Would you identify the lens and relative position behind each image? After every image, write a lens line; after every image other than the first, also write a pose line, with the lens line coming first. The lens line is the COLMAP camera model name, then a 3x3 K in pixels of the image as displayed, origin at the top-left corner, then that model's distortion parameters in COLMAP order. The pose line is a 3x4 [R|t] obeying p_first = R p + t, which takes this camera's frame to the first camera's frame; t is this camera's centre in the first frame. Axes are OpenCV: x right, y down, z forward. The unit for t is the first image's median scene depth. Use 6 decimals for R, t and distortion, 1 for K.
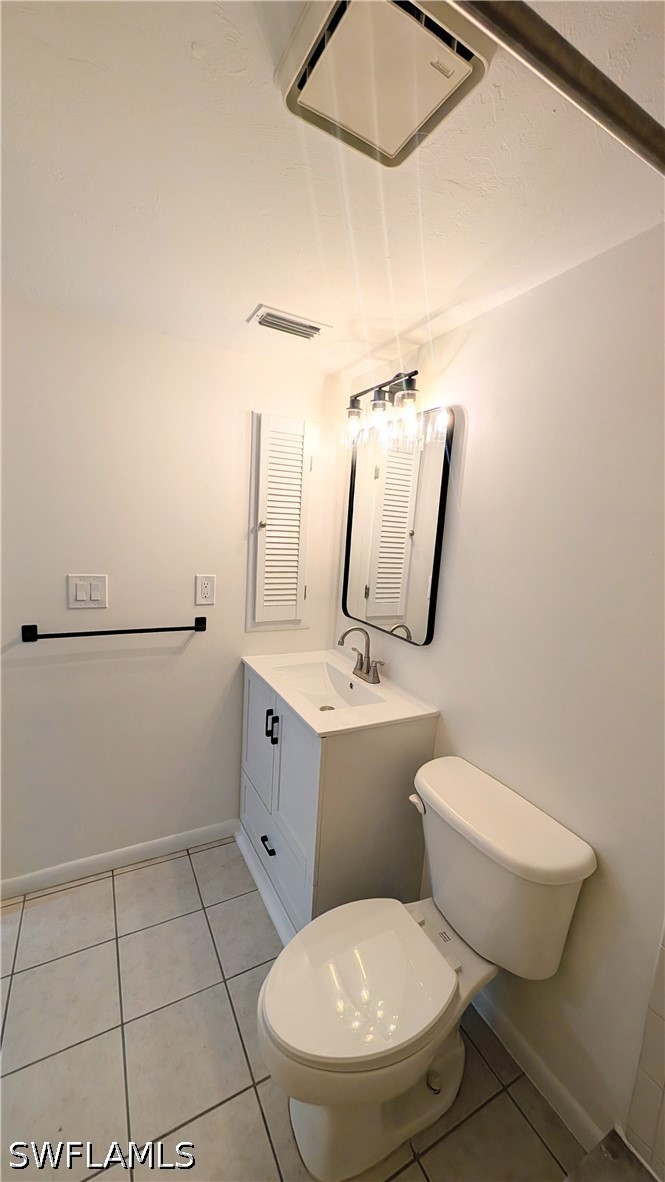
lens RADIAL K [[447.5, 0, 330.0], [0, 447.5, 587.7], [0, 0, 1]] dist [0.001876, 0.000417]
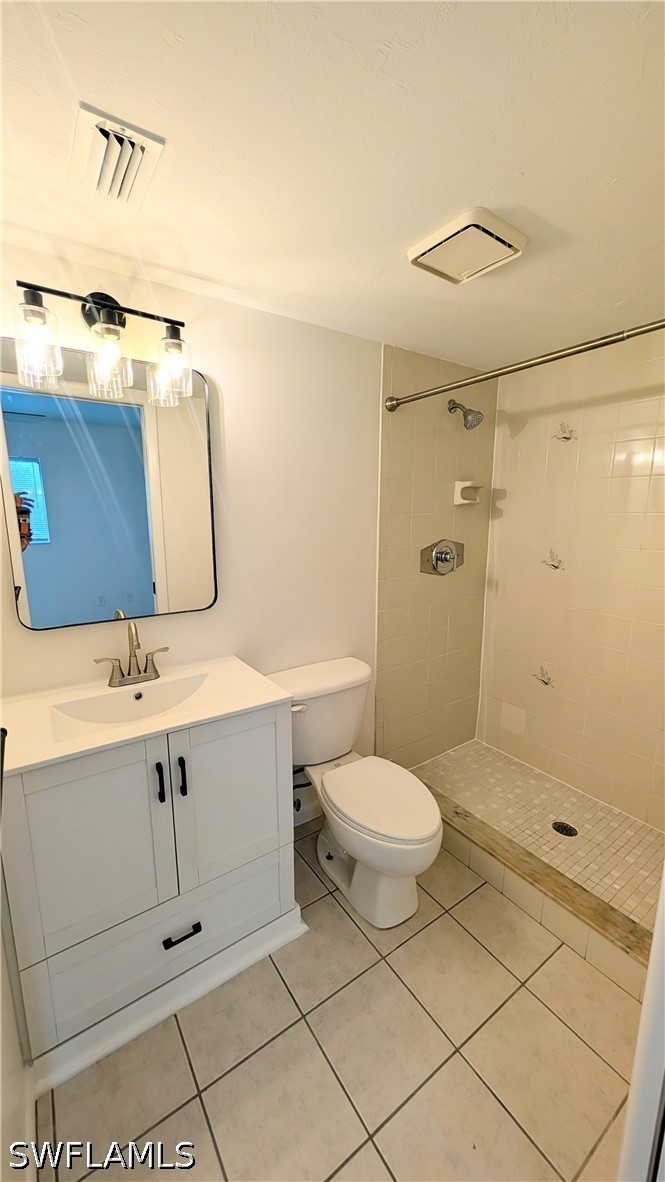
lens RADIAL K [[447.5, 0, 326.1], [0, 447.5, 587.8], [0, 0, 1]] dist [0.001876, 0.000417]
pose [[-0.091403, -0.240561, 0.966321, -0.847871], [0.156992, 0.954767, 0.252534, -0.138638], [-0.983361, 0.174787, -0.049502, 0.812949]]
